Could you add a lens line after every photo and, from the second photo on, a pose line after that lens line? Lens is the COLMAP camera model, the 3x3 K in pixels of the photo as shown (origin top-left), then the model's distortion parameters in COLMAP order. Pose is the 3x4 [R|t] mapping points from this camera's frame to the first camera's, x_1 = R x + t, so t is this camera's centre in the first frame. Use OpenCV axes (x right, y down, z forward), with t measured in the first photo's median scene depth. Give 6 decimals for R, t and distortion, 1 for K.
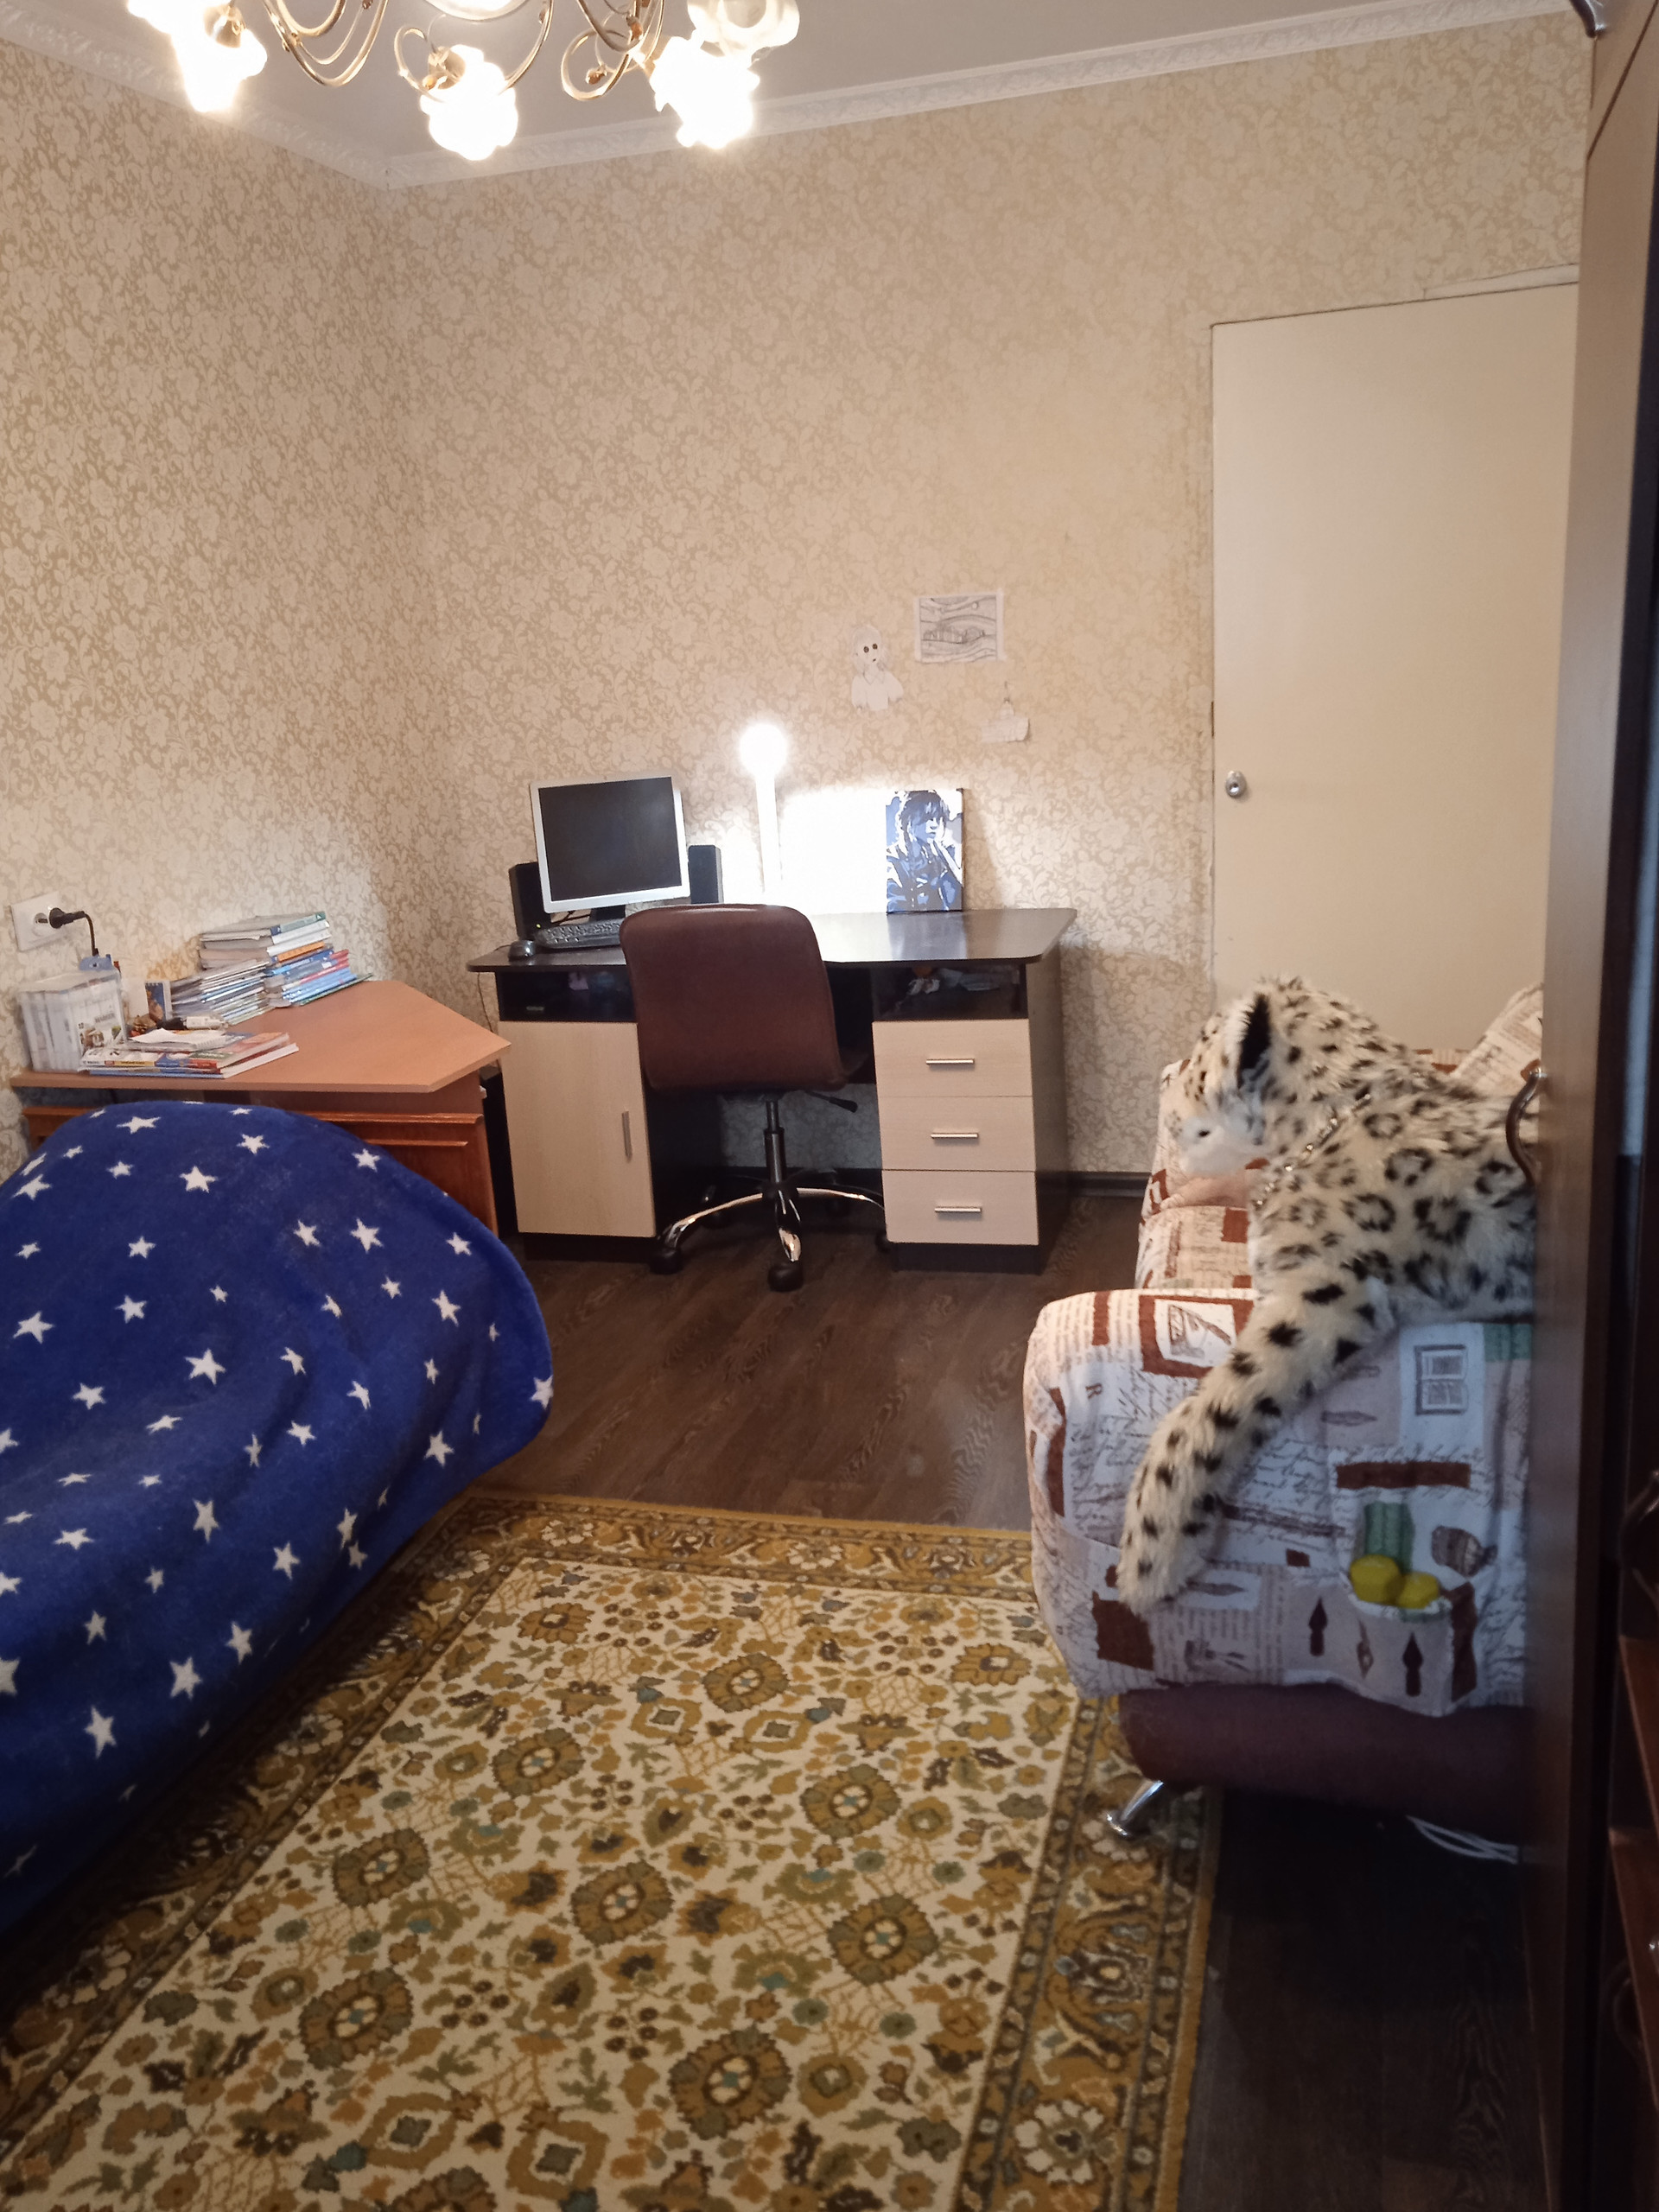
lens RADIAL K [[1832.7, 0, 831.7], [0, 1832.7, 1097.9], [0, 0, 1]] dist [-0.004642, -0.003173]
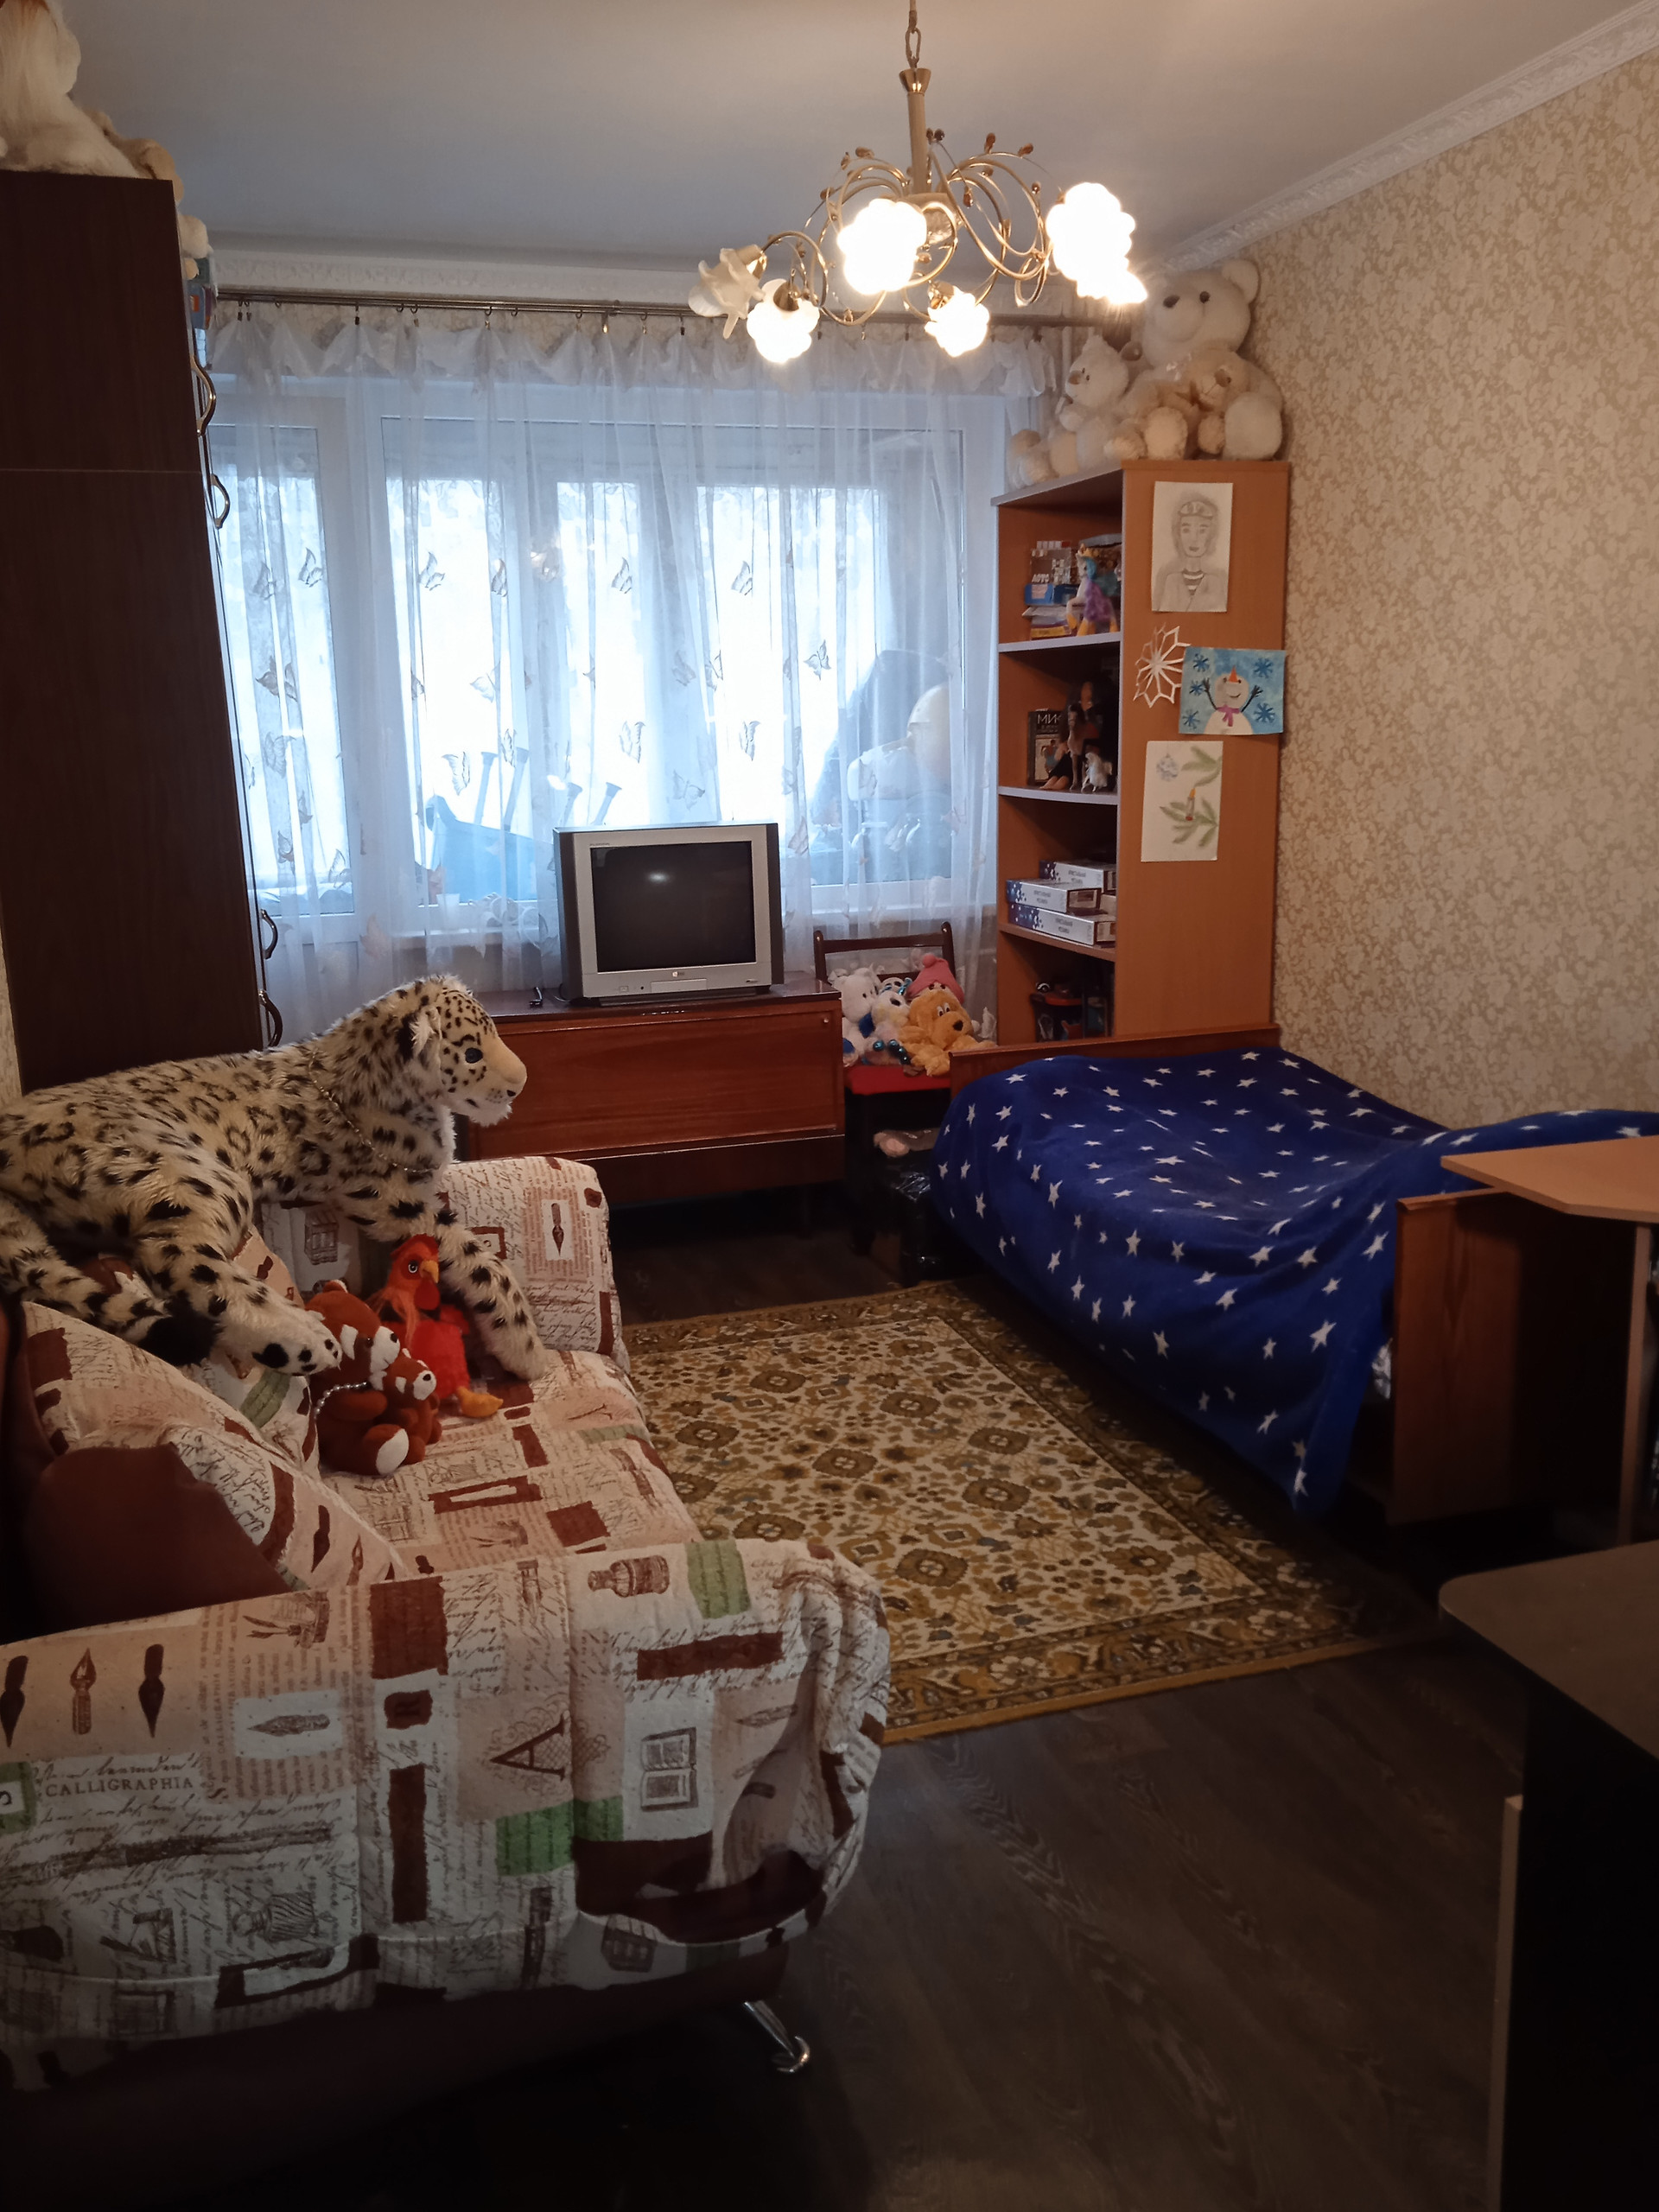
lens RADIAL K [[1832.7, 0, 832.8], [0, 1832.7, 1114.9], [0, 0, 1]] dist [-0.004642, -0.003173]
pose [[-0.833664, 0.199137, -0.515120, 0.588150], [-0.059728, 0.894749, 0.442557, -0.489520], [0.549033, 0.399711, -0.734026, 1.807029]]
